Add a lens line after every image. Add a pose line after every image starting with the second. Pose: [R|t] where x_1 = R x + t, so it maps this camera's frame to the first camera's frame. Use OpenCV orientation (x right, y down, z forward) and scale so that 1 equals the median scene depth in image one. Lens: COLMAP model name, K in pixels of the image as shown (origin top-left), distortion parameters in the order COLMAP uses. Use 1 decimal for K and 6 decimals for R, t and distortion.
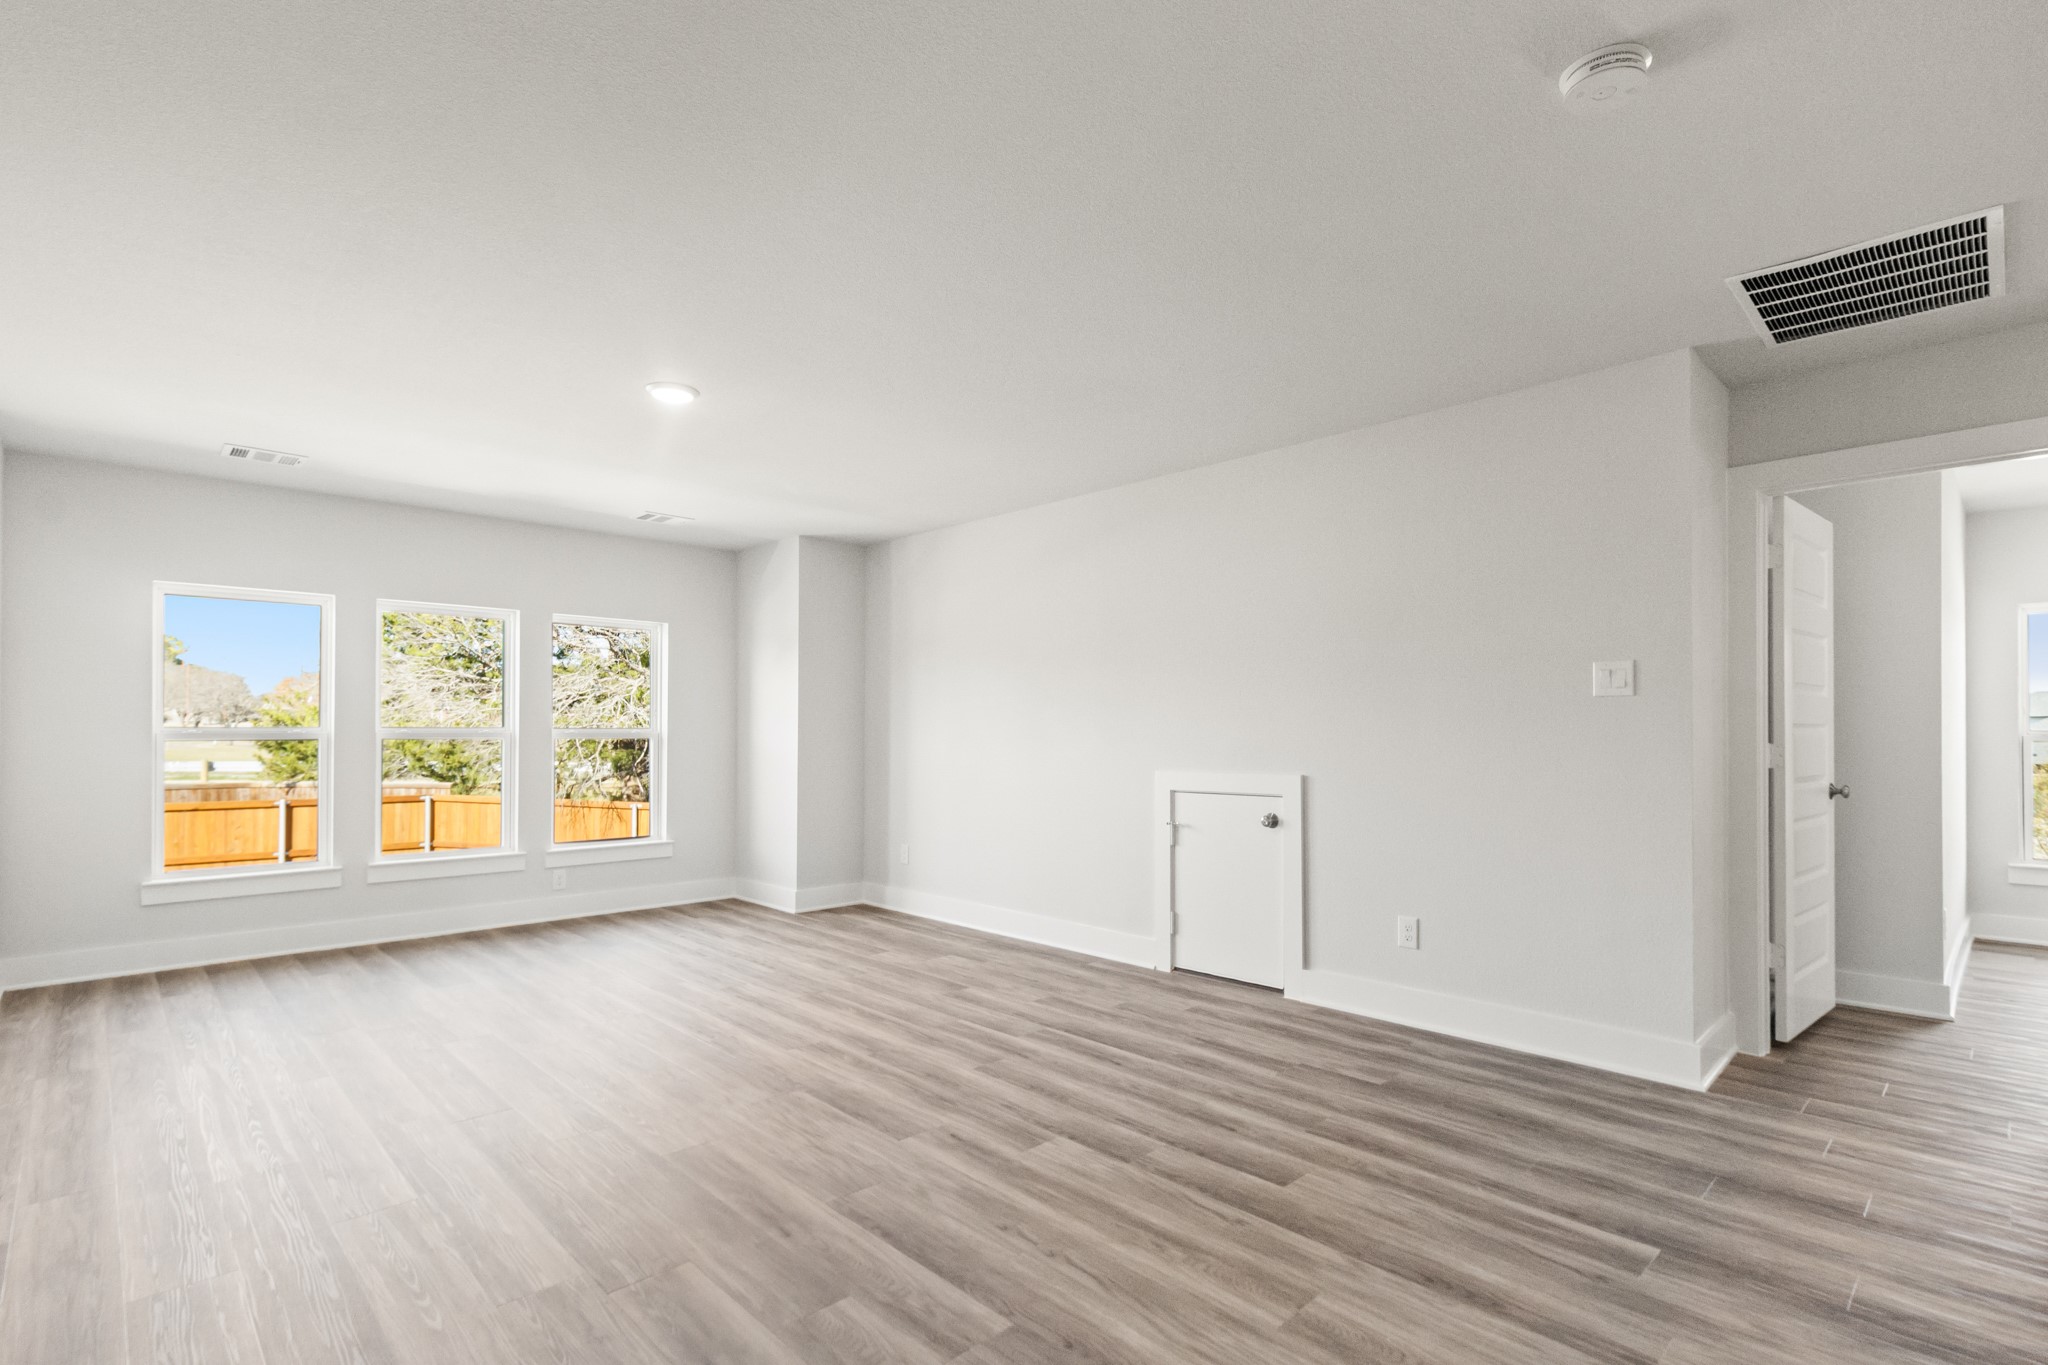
lens RADIAL K [[976.4, 0, 1021.5], [0, 976.4, 741.2], [0, 0, 1]] dist [0.001344, -0.000176]
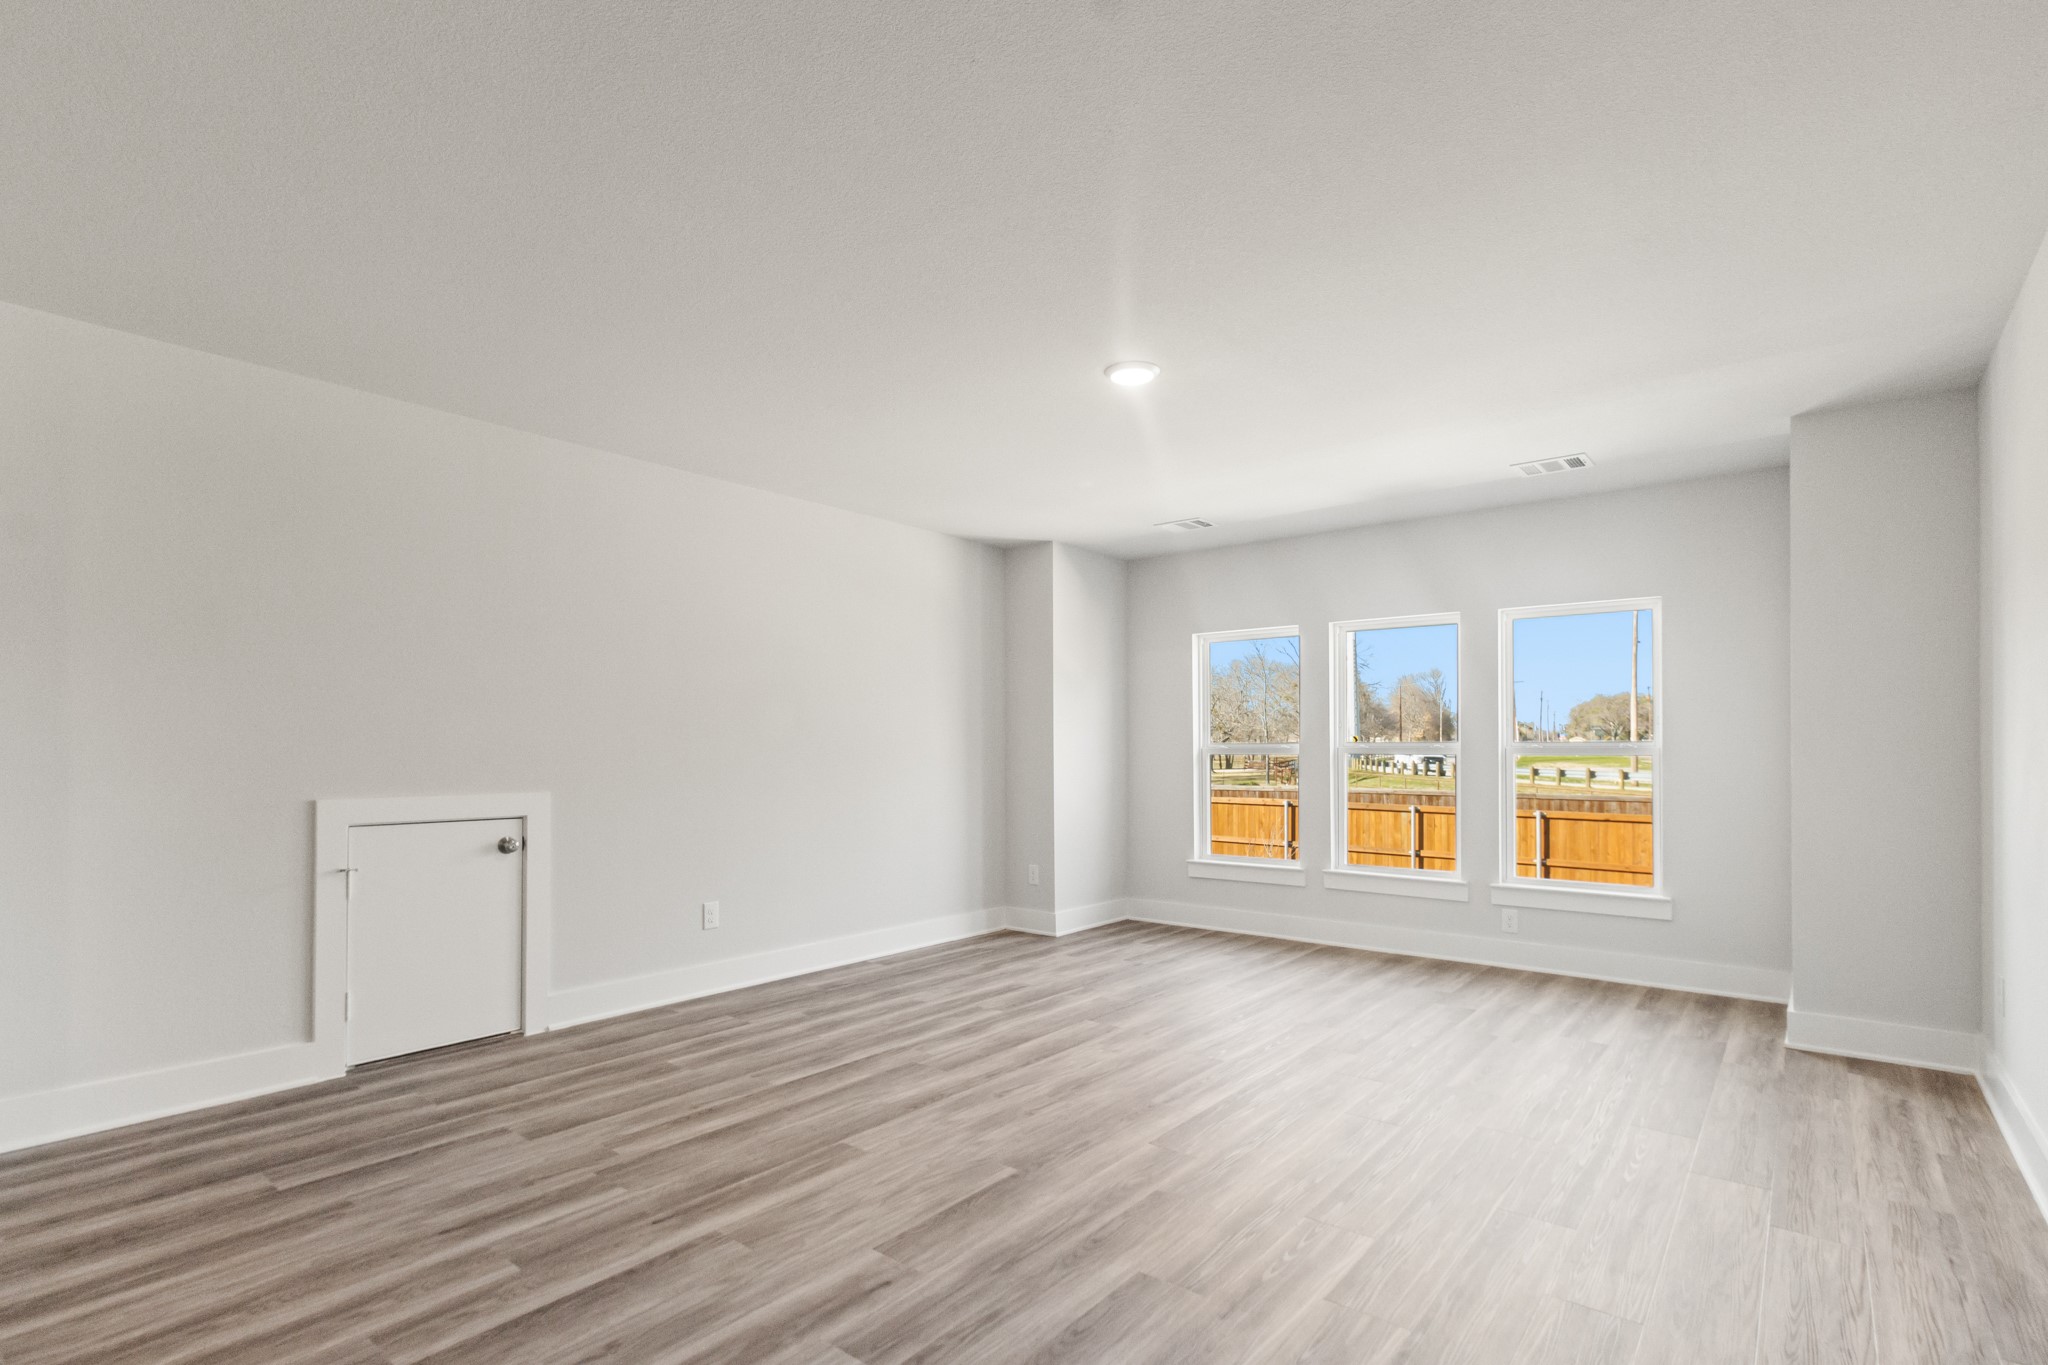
lens RADIAL K [[991.0, 0, 1014.6], [0, 991.0, 737.4], [0, 0, 1]] dist [0.002066, 0.000372]
pose [[0.121904, -0.011367, -0.992477, 0.567219], [-0.008657, 0.999884, -0.012515, -0.004221], [0.992504, 0.010118, 0.121792, 0.811601]]
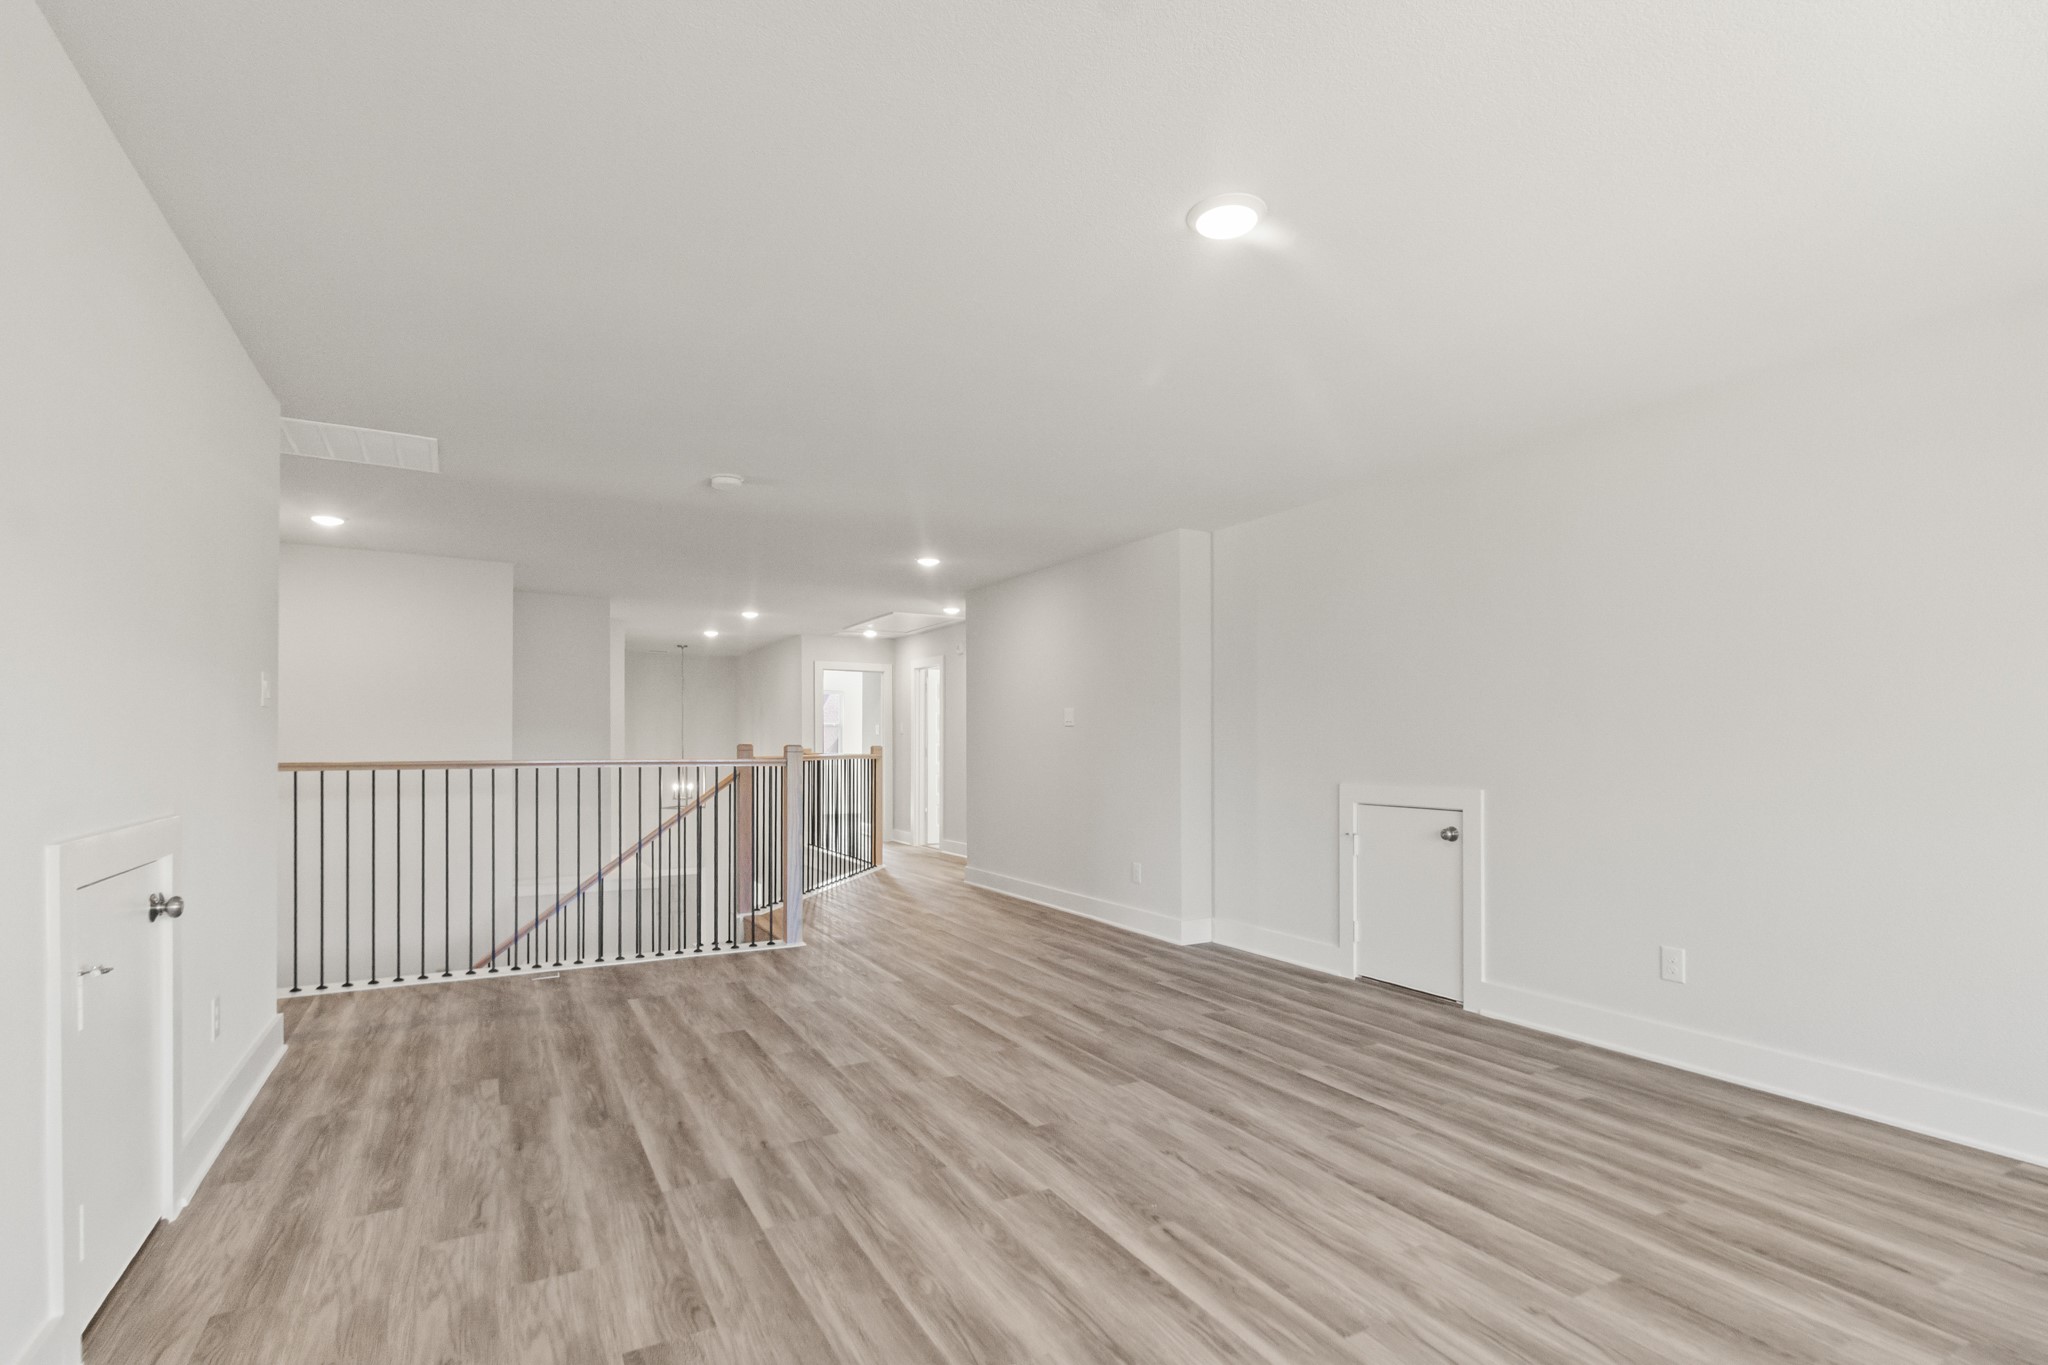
lens RADIAL K [[976.4, 0, 1021.5], [0, 976.4, 741.2], [0, 0, 1]] dist [0.001344, -0.000176]
pose [[-0.966429, -0.002073, 0.256926, -0.415405], [-0.001120, 0.999992, 0.003857, -0.015406], [-0.256932, 0.003439, -0.966423, 1.742095]]
